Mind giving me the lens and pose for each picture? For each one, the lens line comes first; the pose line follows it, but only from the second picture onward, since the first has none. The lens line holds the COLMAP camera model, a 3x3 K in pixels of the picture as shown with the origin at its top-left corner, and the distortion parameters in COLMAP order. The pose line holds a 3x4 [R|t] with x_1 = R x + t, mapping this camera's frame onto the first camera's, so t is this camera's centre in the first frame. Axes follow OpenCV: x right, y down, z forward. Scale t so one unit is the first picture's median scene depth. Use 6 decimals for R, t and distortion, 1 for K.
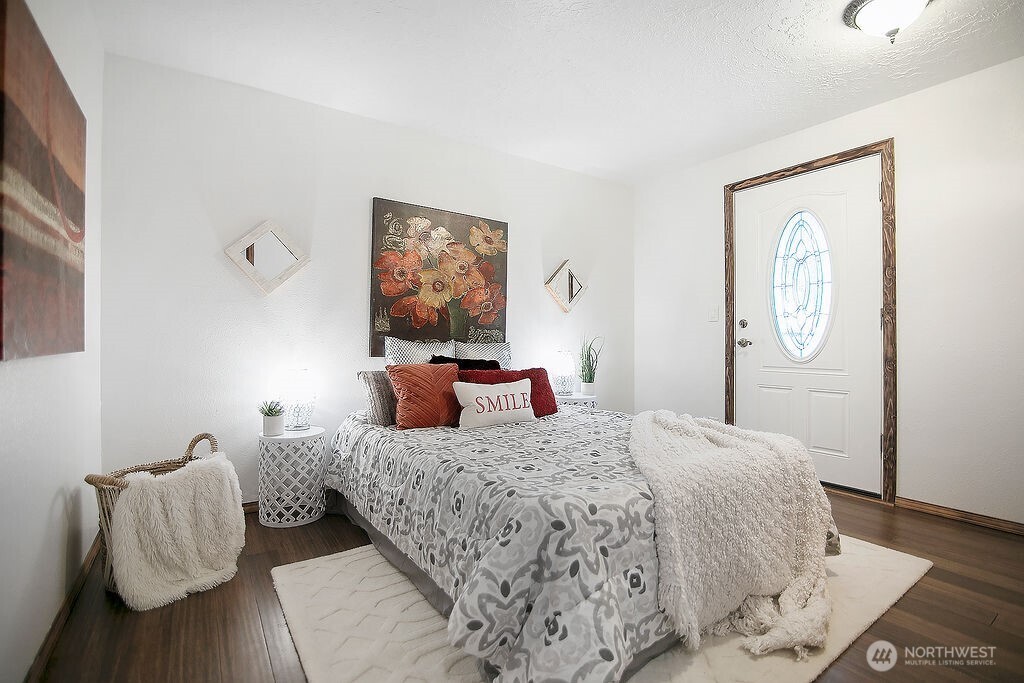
lens RADIAL K [[469.4, 0, 515.1], [0, 469.4, 337.2], [0, 0, 1]] dist [-0.021140, 0.000347]
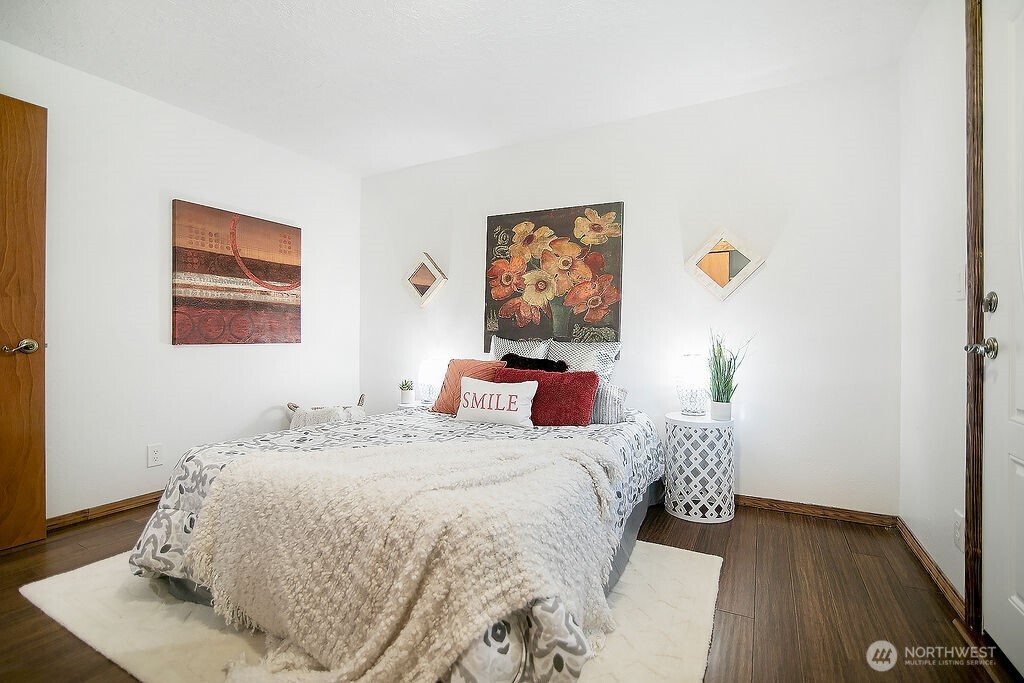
lens RADIAL K [[469.4, 0, 507.9], [0, 469.4, 339.5], [0, 0, 1]] dist [-0.021140, 0.000347]
pose [[0.457932, 0.006566, -0.888963, 0.713943], [0.000909, 0.999969, 0.007855, -0.000148], [0.888987, -0.004405, 0.457912, 0.470630]]
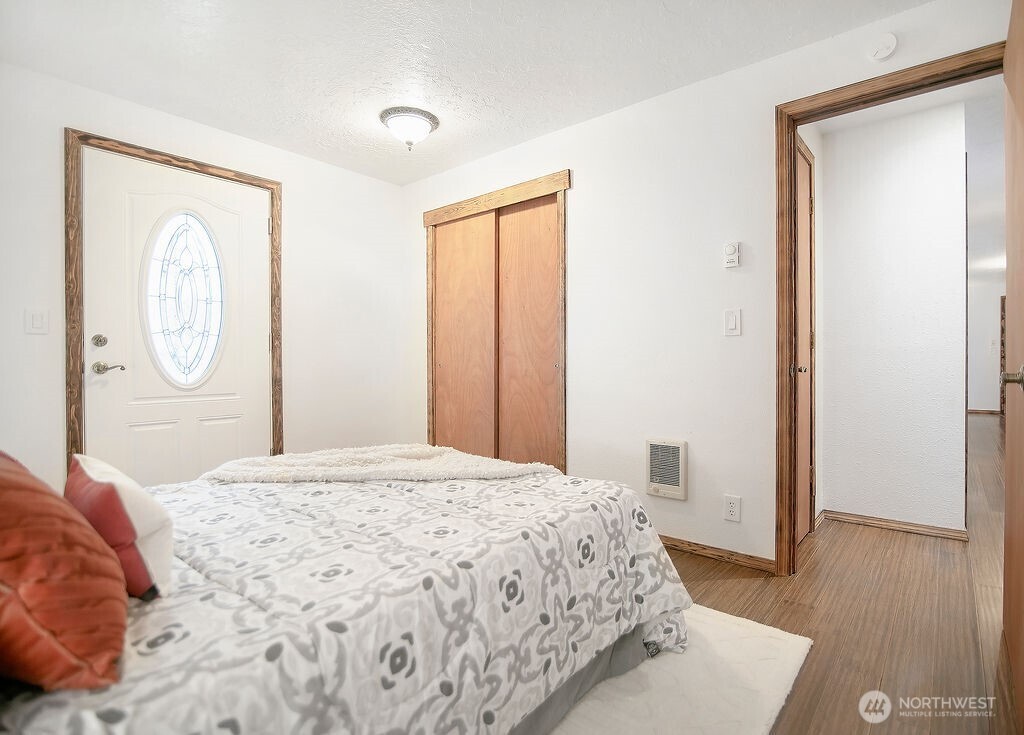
lens RADIAL K [[532.2, 0, 515.7], [0, 532.2, 365.9], [0, 0, 1]] dist [-0.000577, -0.000379]
pose [[-0.267077, -0.003860, 0.963668, -0.488331], [0.003745, 0.999980, 0.005043, 0.007724], [-0.963668, 0.004956, -0.267057, 0.667344]]
